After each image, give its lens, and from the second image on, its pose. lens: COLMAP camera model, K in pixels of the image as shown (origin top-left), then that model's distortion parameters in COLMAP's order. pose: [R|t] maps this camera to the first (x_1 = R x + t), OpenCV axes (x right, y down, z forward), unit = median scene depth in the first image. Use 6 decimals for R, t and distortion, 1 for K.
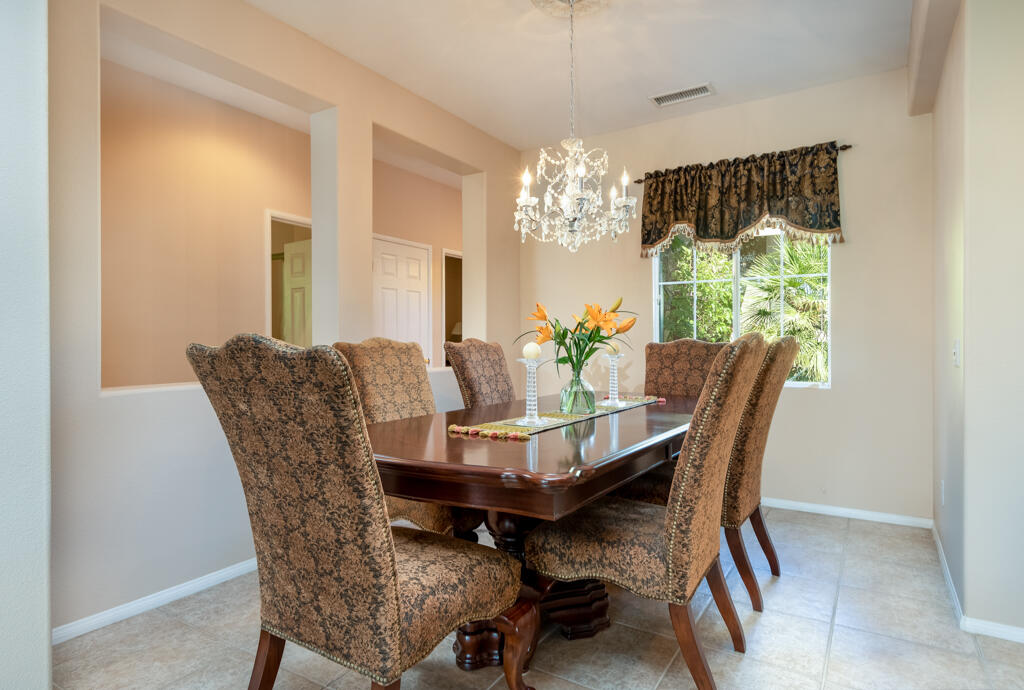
lens RADIAL K [[680.2, 0, 510.7], [0, 680.2, 358.0], [0, 0, 1]] dist [0.005391, 0.000704]
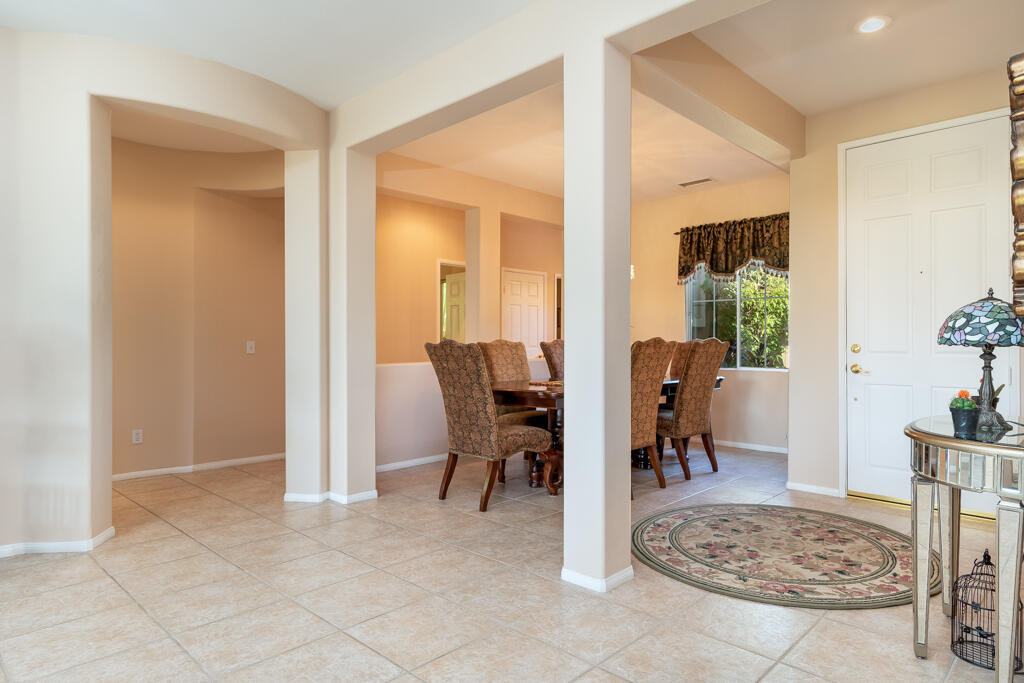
lens RADIAL K [[601.5, 0, 512.0], [0, 601.5, 341.5], [0, 0, 1]] dist [0.004587, -0.000407]
pose [[0.980129, -0.001653, -0.198356, 0.113030], [-0.002988, 0.999729, -0.023096, 0.009453], [0.198341, 0.023230, 0.979858, -0.420064]]
